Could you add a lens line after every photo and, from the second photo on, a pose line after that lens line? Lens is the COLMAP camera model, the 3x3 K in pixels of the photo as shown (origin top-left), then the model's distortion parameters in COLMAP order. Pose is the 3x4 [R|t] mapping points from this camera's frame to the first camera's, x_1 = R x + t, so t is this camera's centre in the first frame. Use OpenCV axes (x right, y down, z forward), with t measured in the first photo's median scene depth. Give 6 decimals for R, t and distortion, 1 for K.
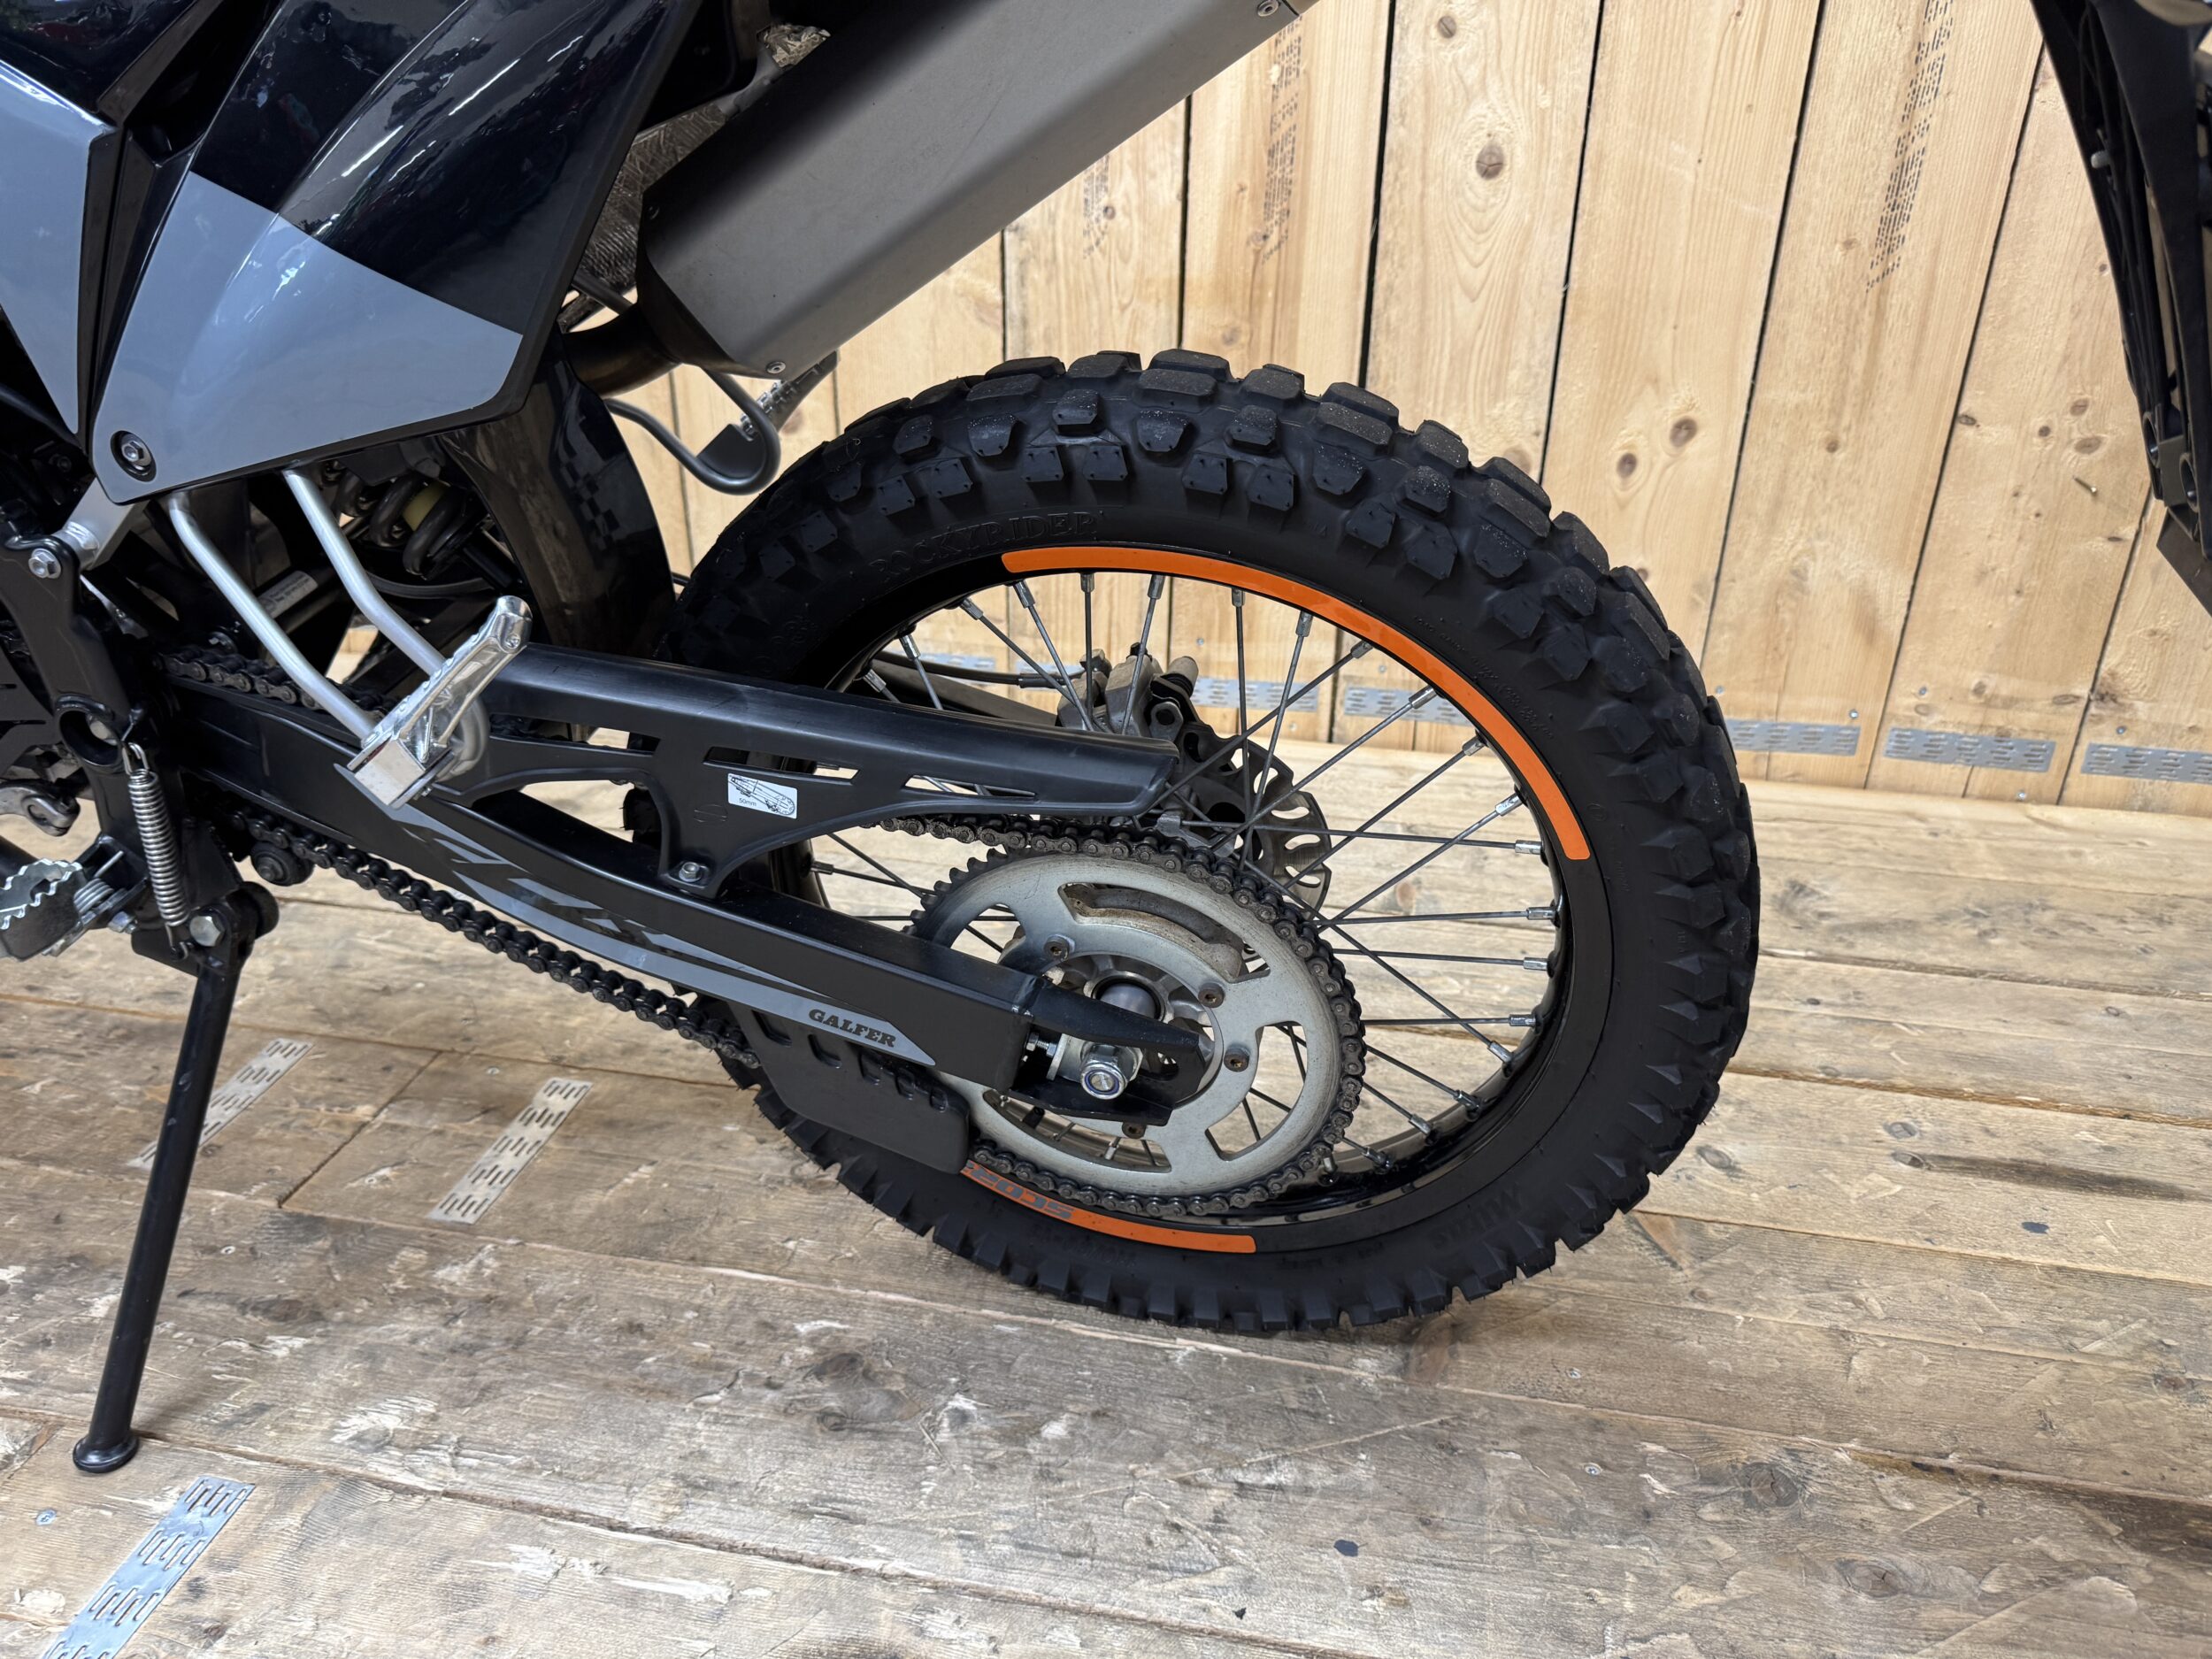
lens RADIAL K [[1578.6, 0, 1122.4], [0, 1578.6, 838.9], [0, 0, 1]] dist [0.010172, -0.017632]
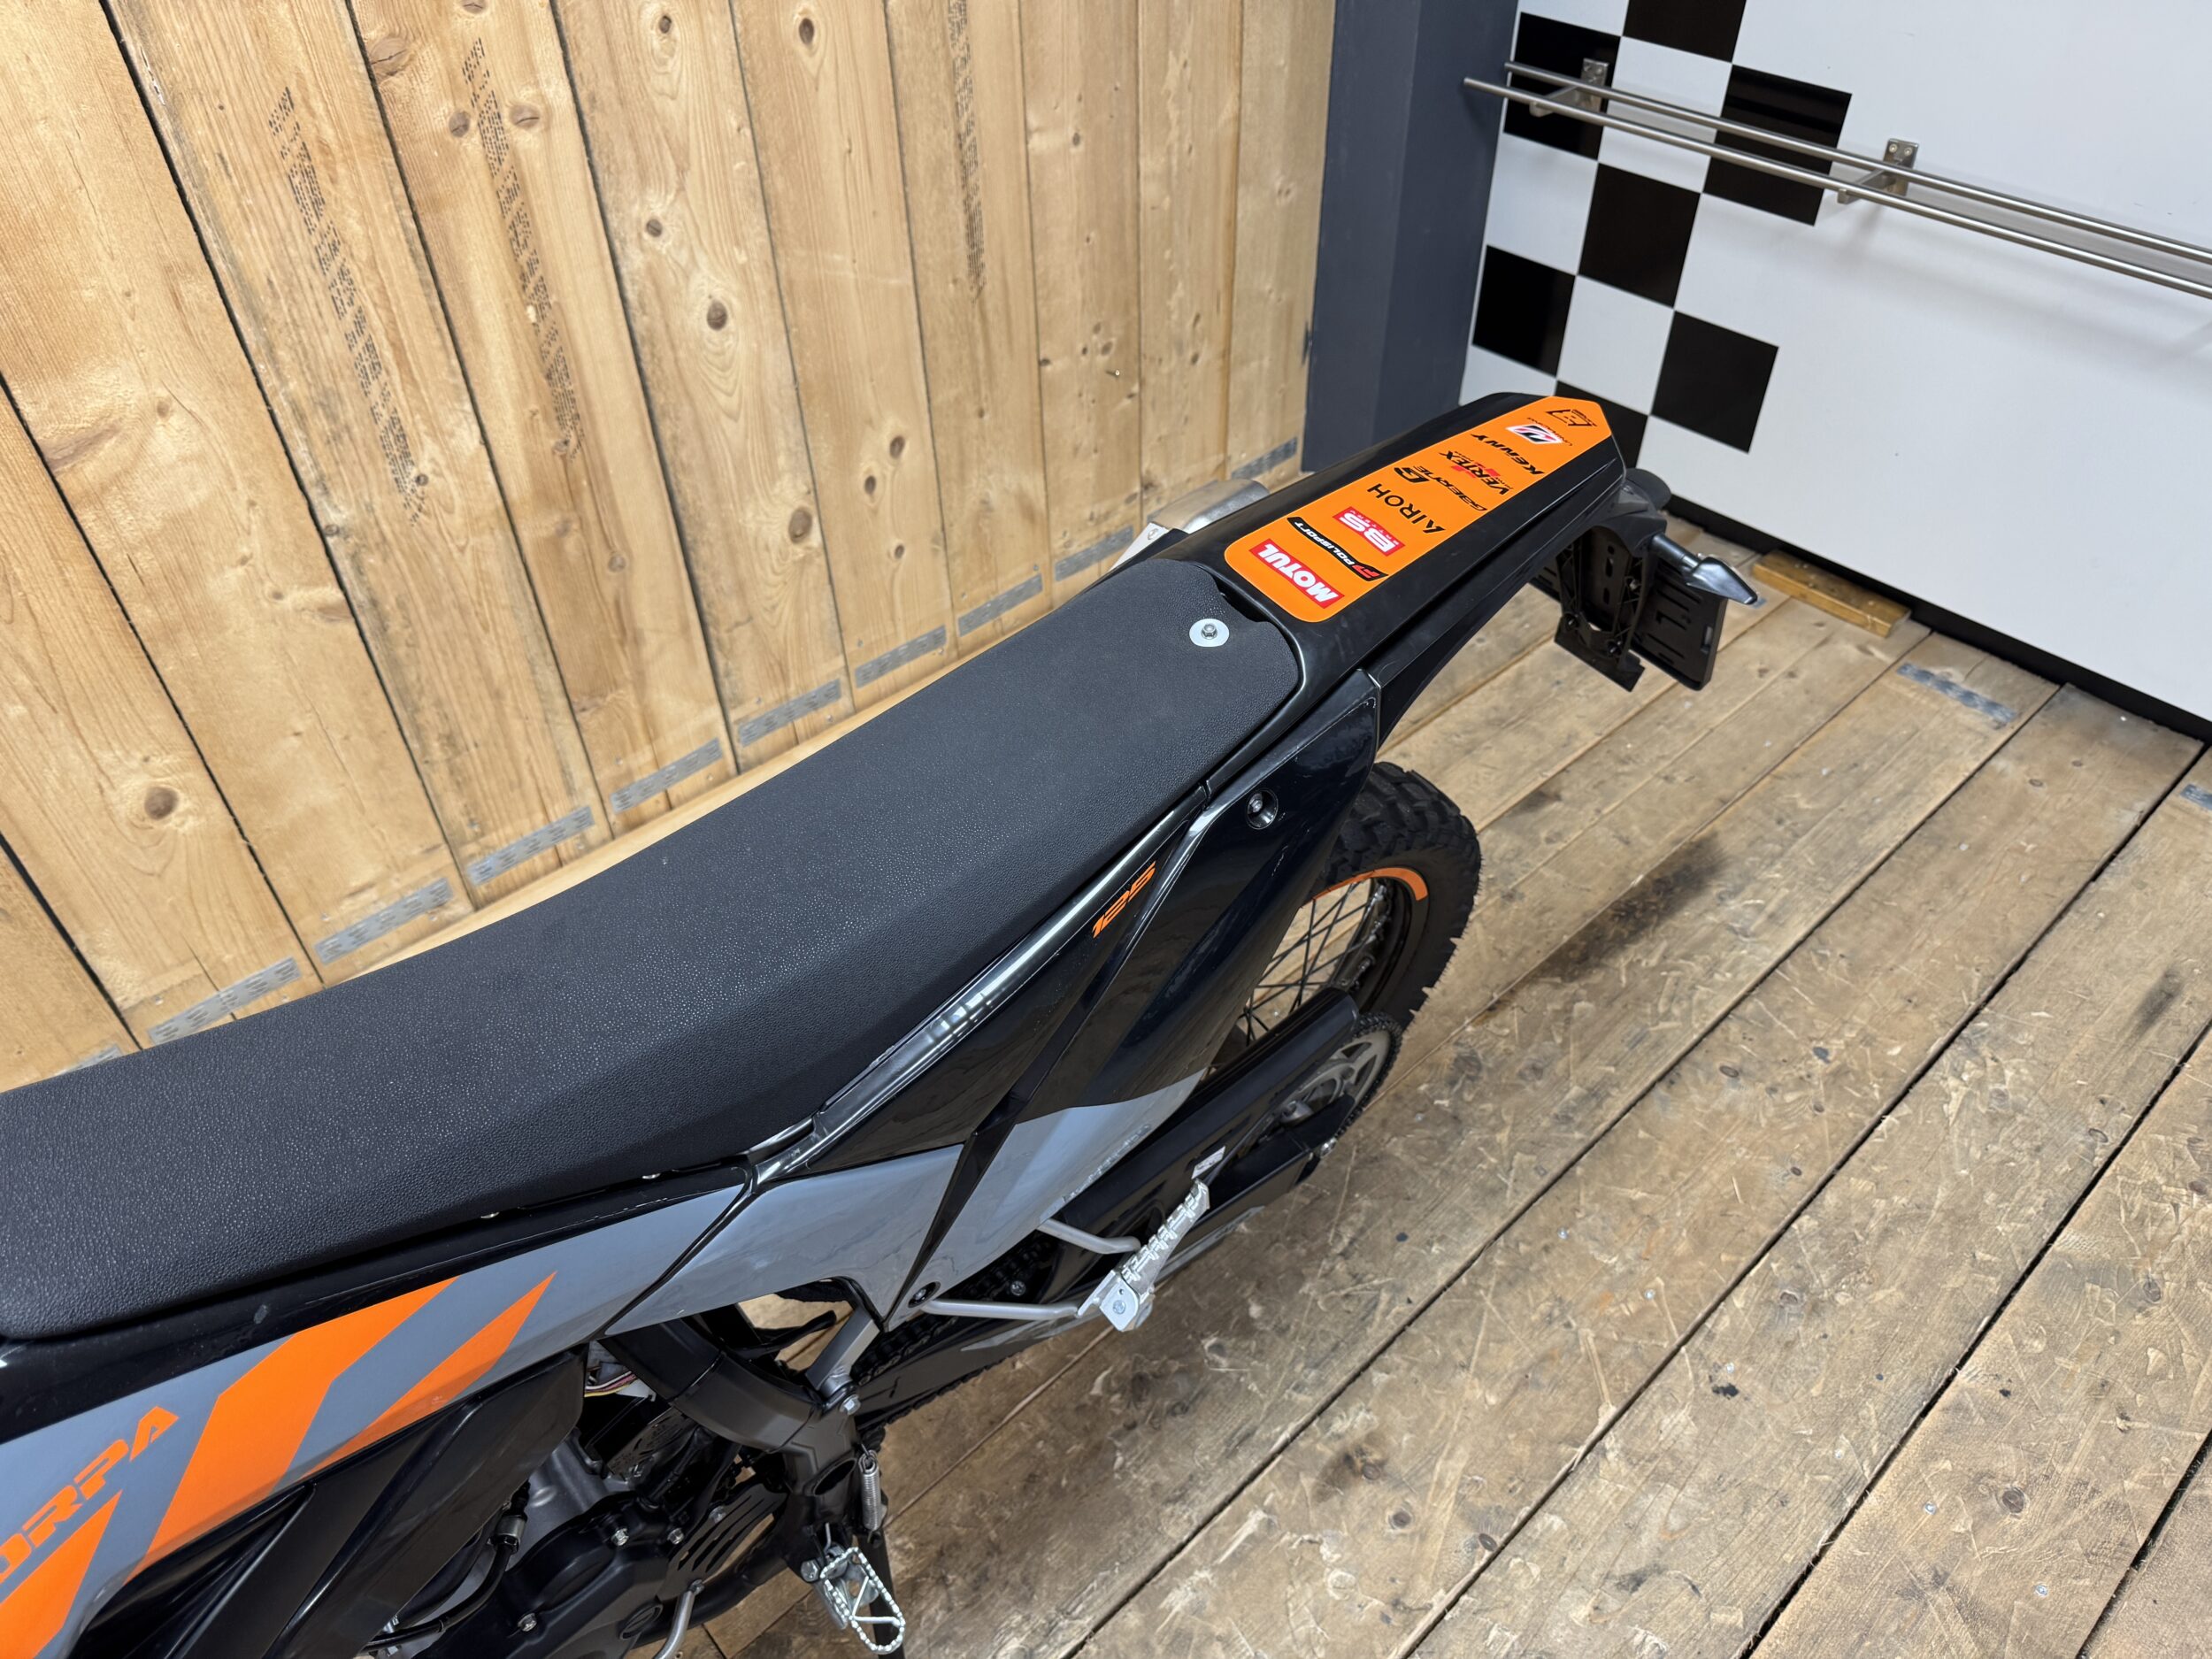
lens RADIAL K [[1578.6, 0, 1104.1], [0, 1578.6, 835.5], [0, 0, 1]] dist [0.010172, -0.017632]
pose [[0.590116, -0.567108, 0.574589, -0.493286], [0.383465, 0.823210, 0.418664, -0.493158], [-0.710435, -0.026725, 0.703255, -0.042494]]
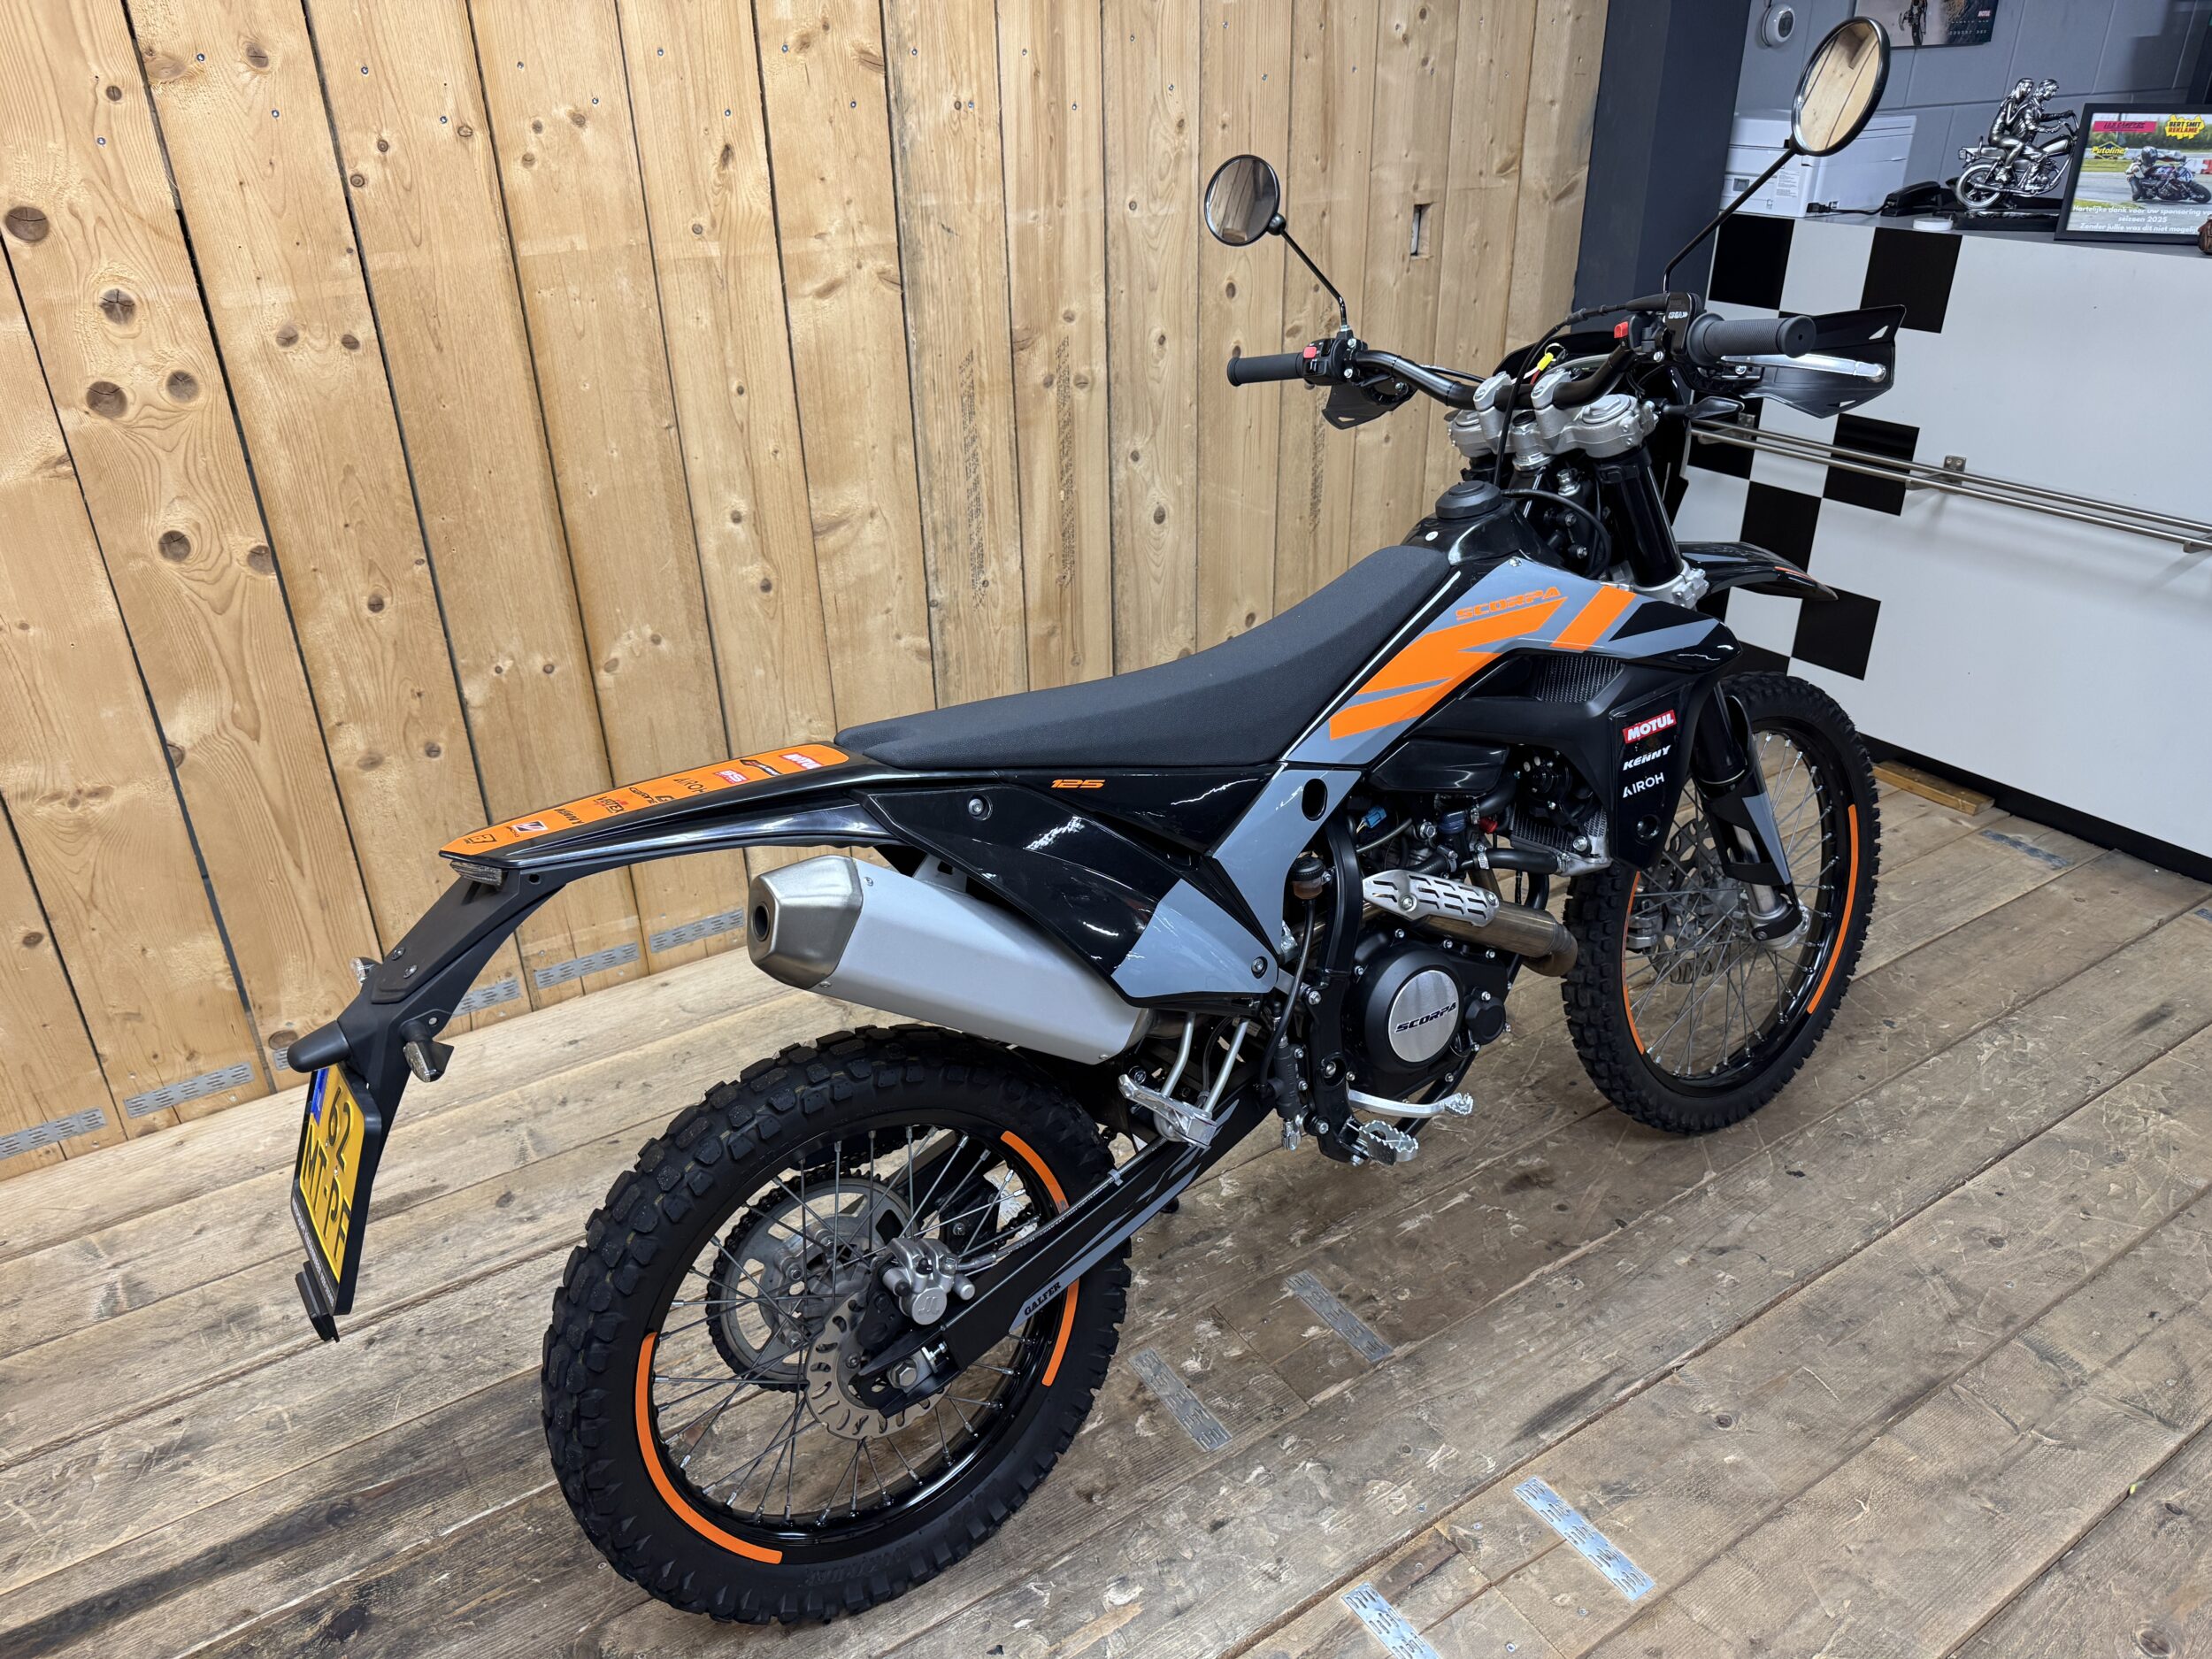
lens RADIAL K [[1578.6, 0, 1108.6], [0, 1578.6, 857.5], [0, 0, 1]] dist [0.010172, -0.017632]
pose [[0.713325, -0.351301, 0.606428, -1.106581], [0.337055, 0.930618, 0.142634, -0.334753], [-0.614461, 0.102656, 0.782240, -0.401260]]
